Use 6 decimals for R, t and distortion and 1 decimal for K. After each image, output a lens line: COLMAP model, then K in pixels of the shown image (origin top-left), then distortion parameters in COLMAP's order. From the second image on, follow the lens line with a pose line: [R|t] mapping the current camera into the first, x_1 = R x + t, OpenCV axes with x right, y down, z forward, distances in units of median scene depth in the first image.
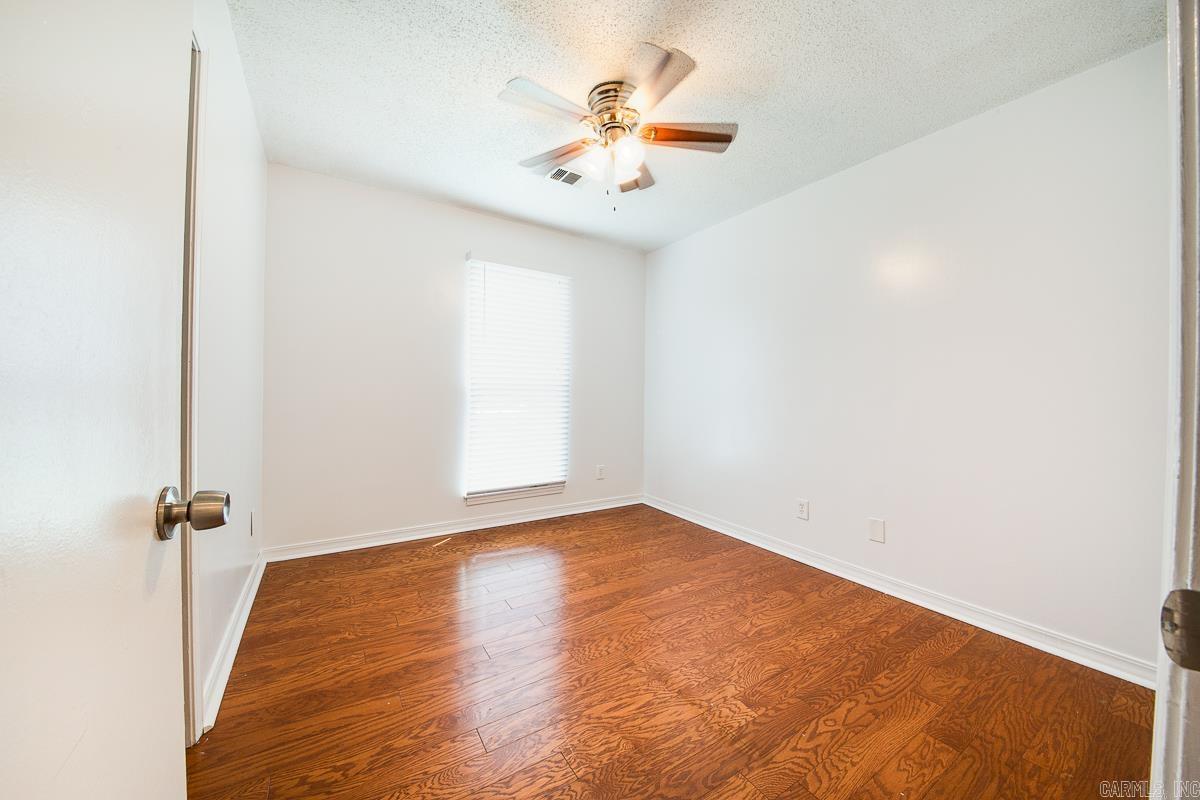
lens RADIAL K [[414.7, 0, 602.2], [0, 414.7, 395.4], [0, 0, 1]] dist [0.025702, -0.020064]
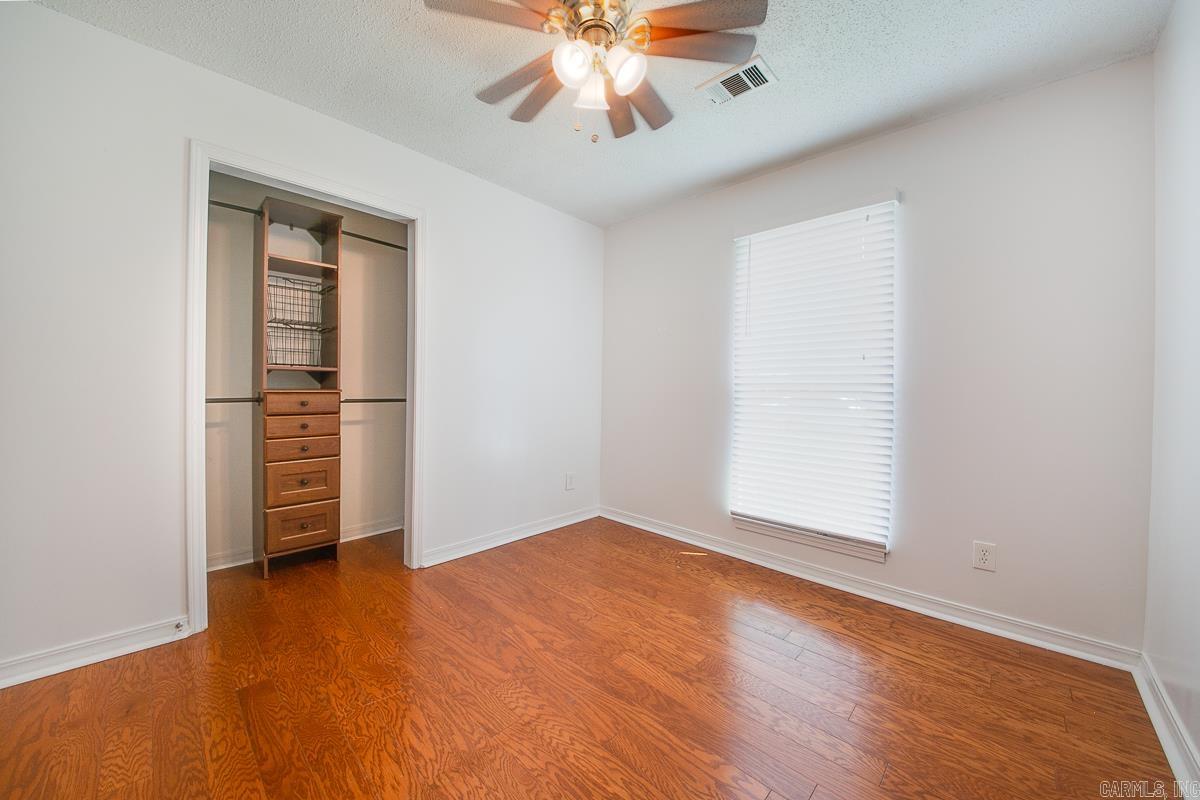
lens RADIAL K [[434.7, 0, 599.9], [0, 434.7, 393.4], [0, 0, 1]] dist [0.028120, -0.023877]
pose [[0.240130, -0.001009, -0.970740, 0.783236], [-0.018551, 0.999812, -0.005628, 0.001538], [0.970564, 0.019360, 0.240066, 0.835273]]
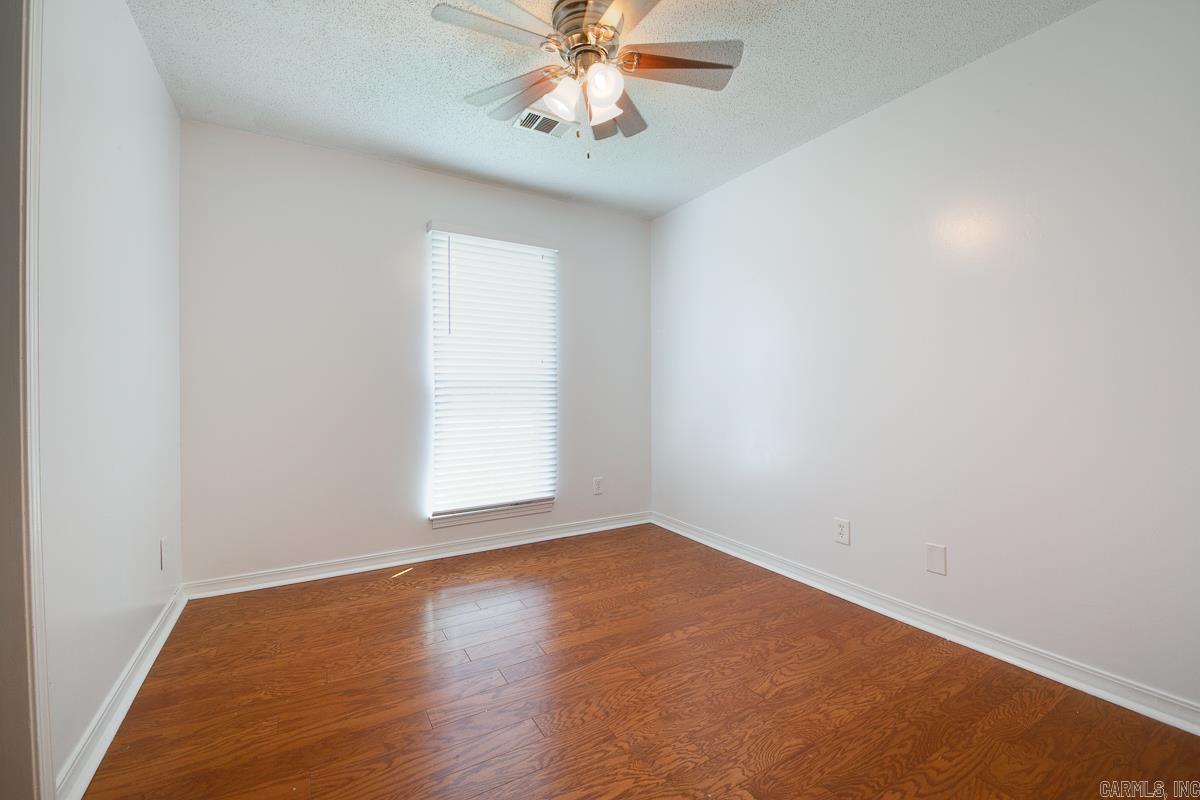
lens RADIAL K [[483.3, 0, 603.1], [0, 483.3, 394.8], [0, 0, 1]] dist [0.014715, -0.013616]
pose [[0.999324, -0.015618, -0.033270, 0.080594], [0.015752, 0.999869, 0.003777, 0.001167], [0.033207, -0.004299, 0.999439, 0.083281]]
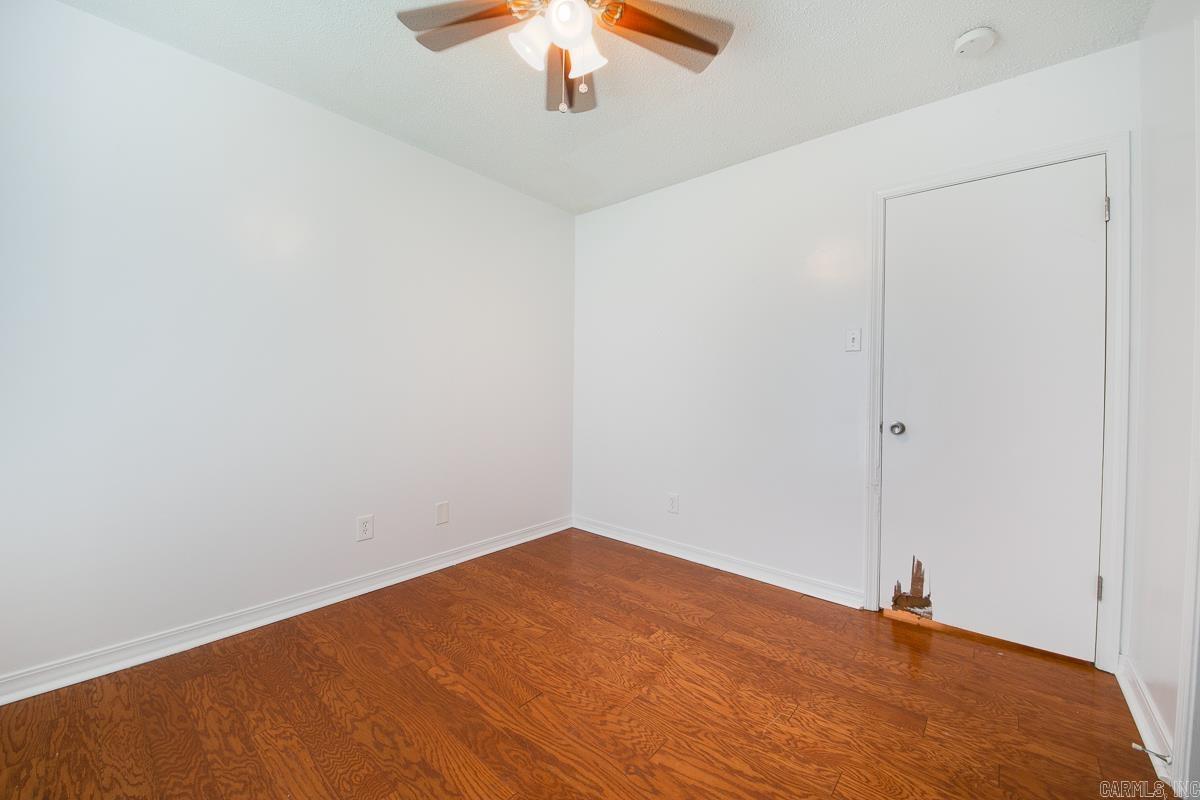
lens RADIAL K [[469.7, 0, 588.0], [0, 469.7, 390.9], [0, 0, 1]] dist [0.036547, -0.025802]
pose [[-0.271242, -0.027039, 0.962131, -0.720182], [-0.009647, 0.999631, 0.025373, -0.027206], [-0.962463, -0.002400, -0.271403, 1.170385]]
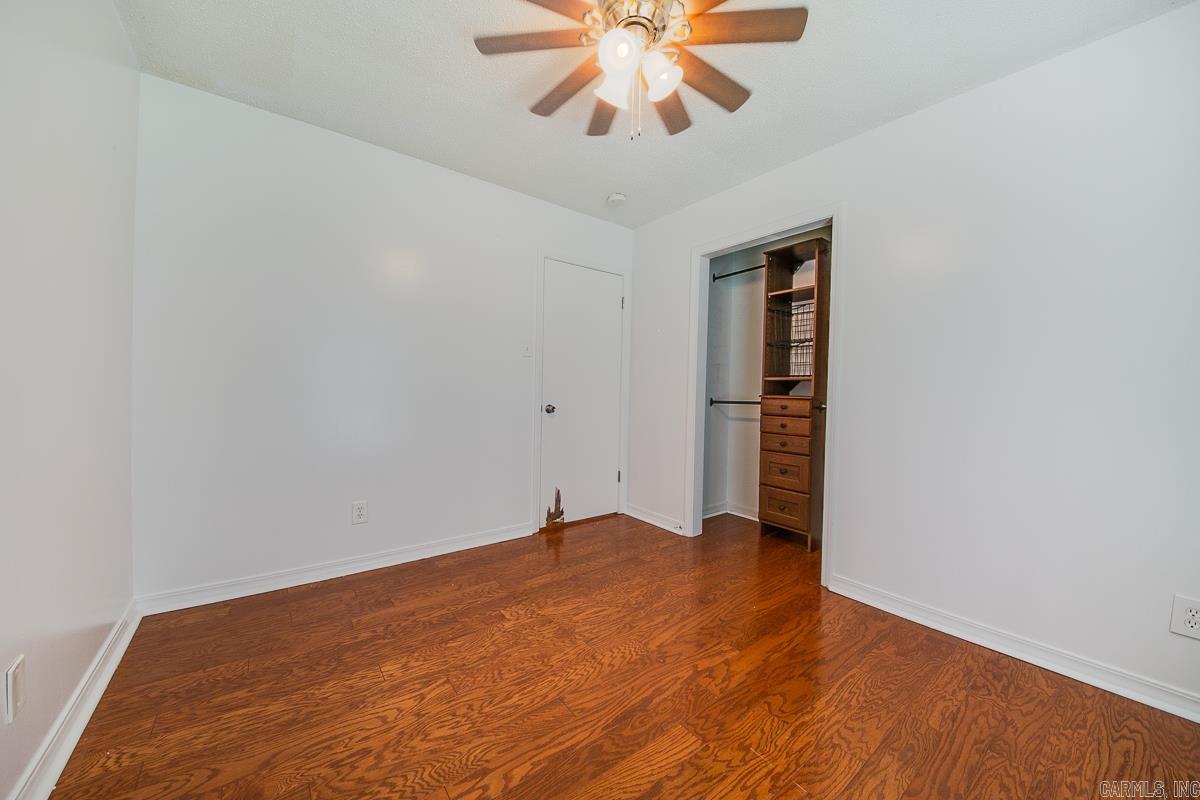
lens RADIAL K [[434.7, 0, 599.9], [0, 434.7, 393.4], [0, 0, 1]] dist [0.028120, -0.023877]
pose [[-0.995488, -0.038143, -0.086887, 0.136860], [-0.039875, 0.999037, 0.018284, -0.011278], [0.086106, 0.021666, -0.996050, 1.784113]]
